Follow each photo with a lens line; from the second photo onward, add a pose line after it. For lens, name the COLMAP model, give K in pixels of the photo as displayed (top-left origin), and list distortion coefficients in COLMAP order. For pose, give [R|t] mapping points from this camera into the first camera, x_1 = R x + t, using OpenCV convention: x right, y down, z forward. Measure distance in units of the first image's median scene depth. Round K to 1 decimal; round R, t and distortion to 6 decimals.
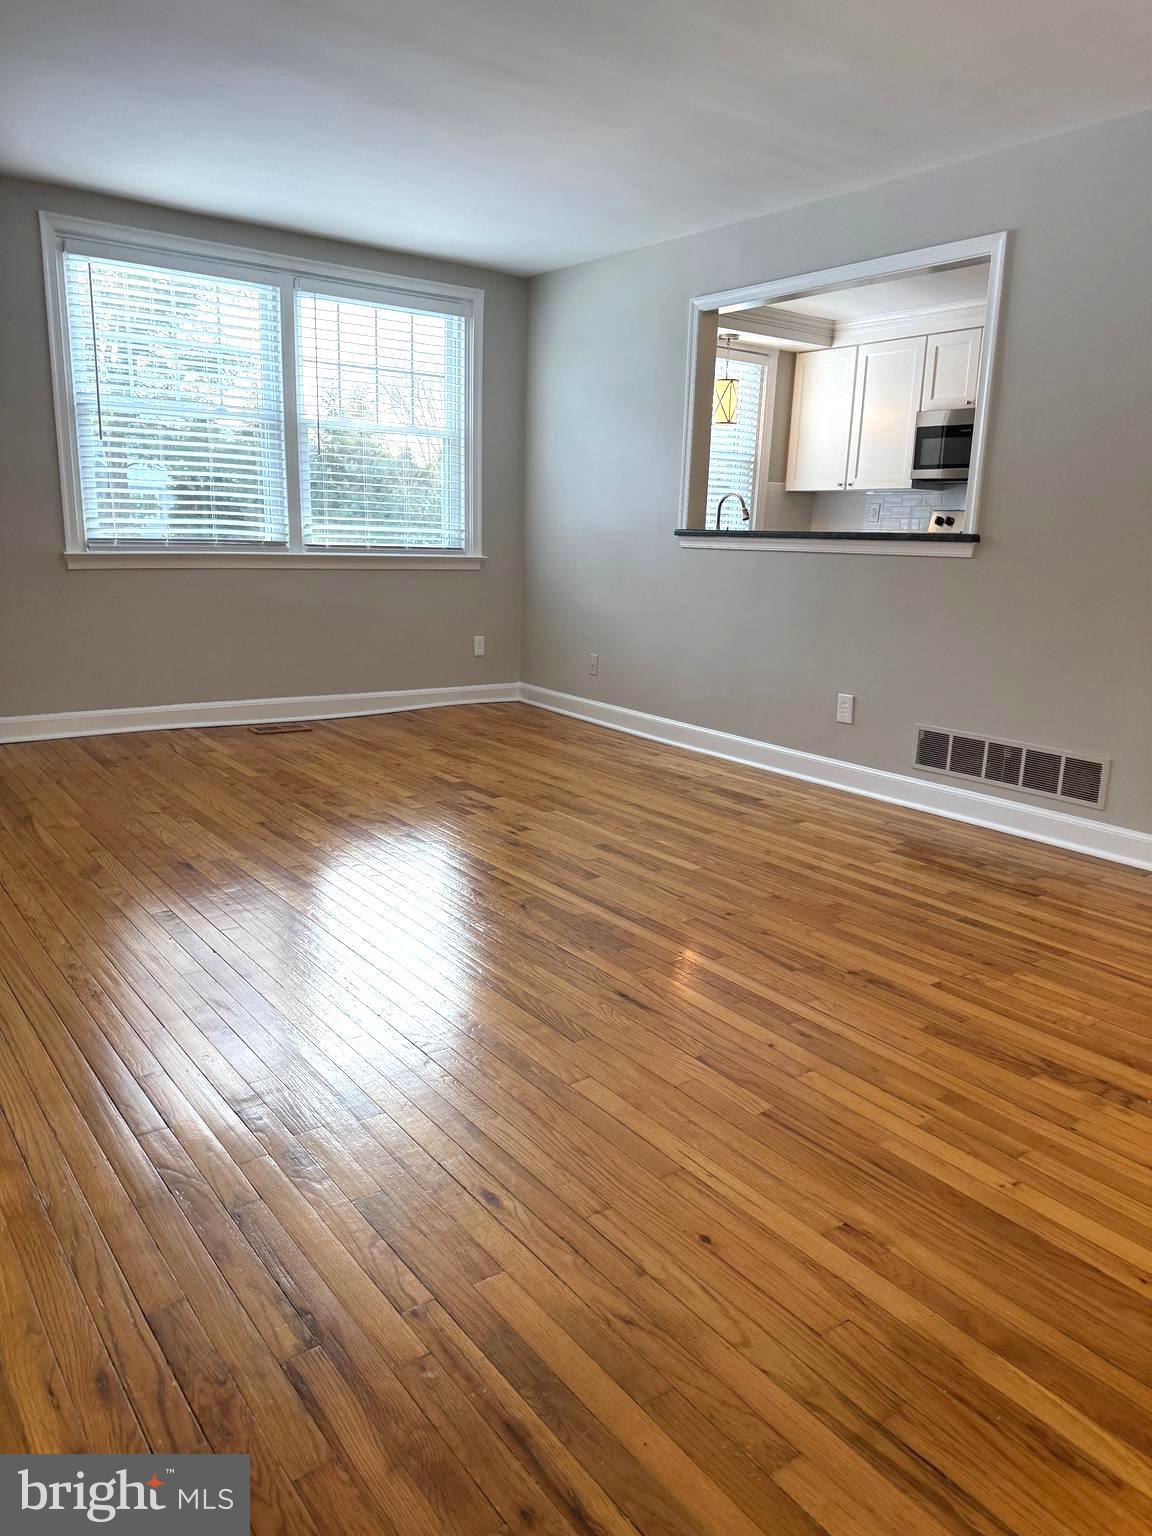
lens RADIAL K [[1072.8, 0, 576.0], [0, 1072.8, 768.0], [0, 0, 1]] dist [0.079604, -0.119607]
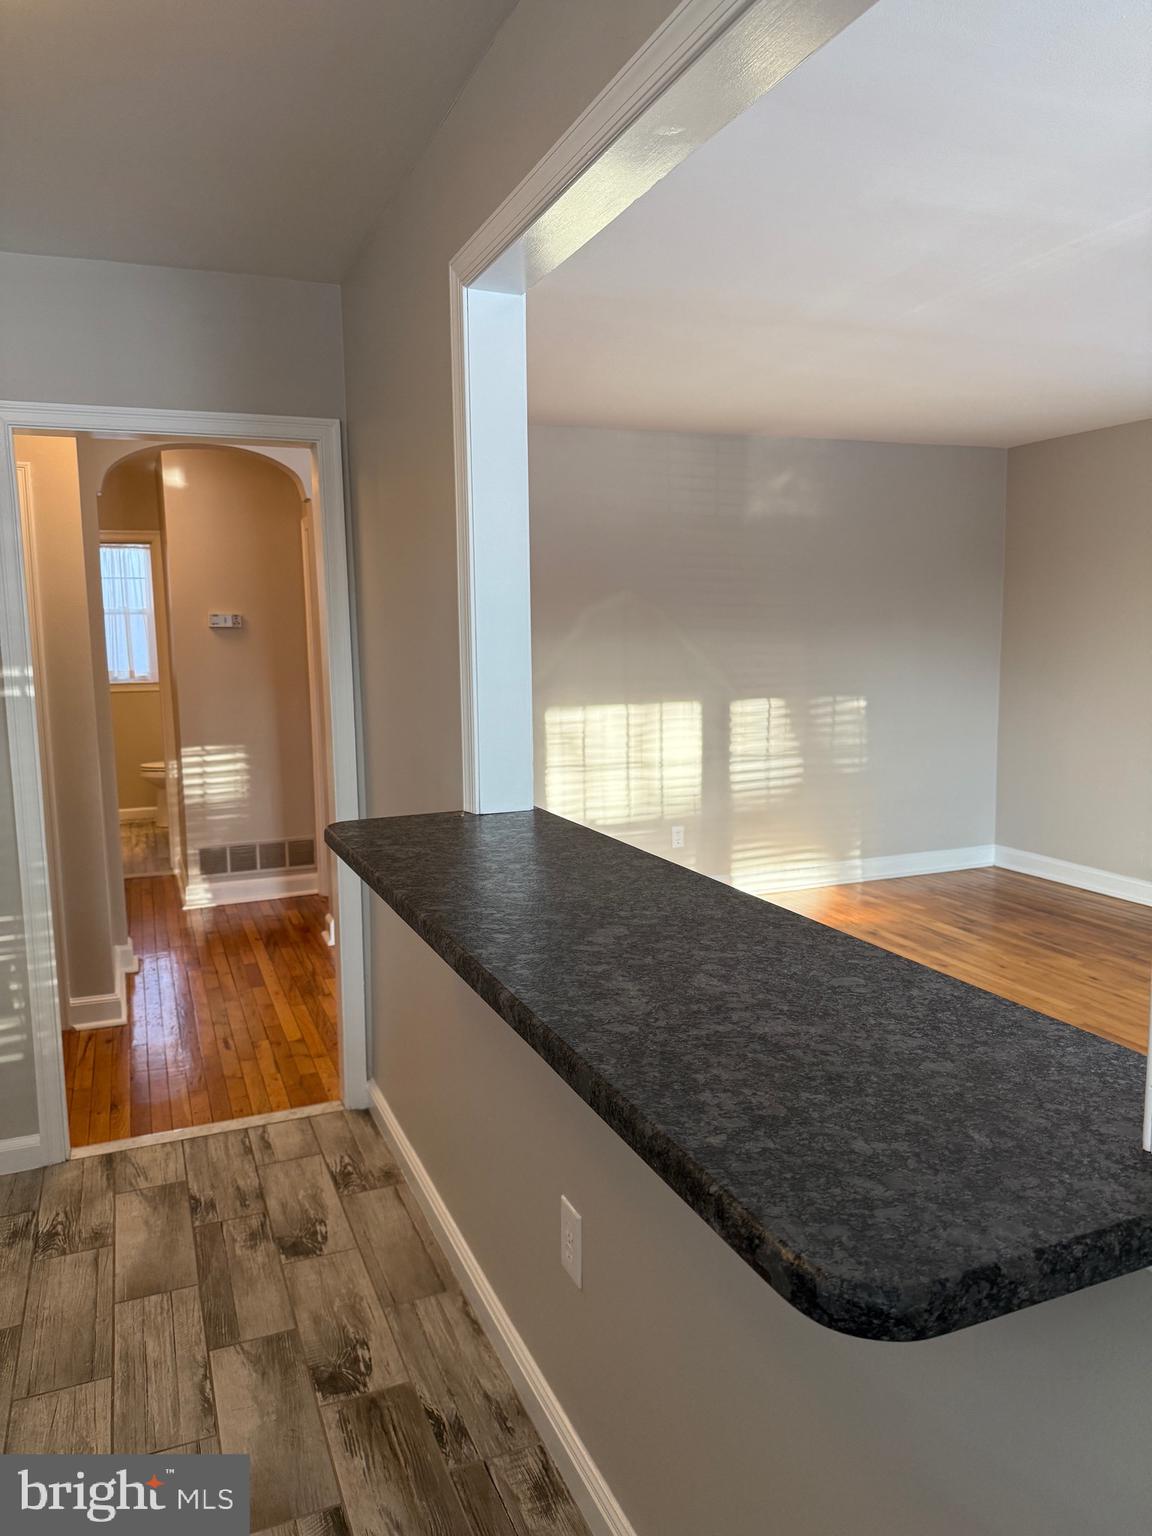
lens RADIAL K [[1100.8, 0, 576.0], [0, 1100.8, 768.0], [0, 0, 1]] dist [0.000770, -0.000057]
pose [[-0.968102, -0.045985, 0.246302, 0.193358], [0.042957, 0.937997, 0.343971, -0.396508], [-0.246848, 0.343579, -0.906101, 1.394575]]
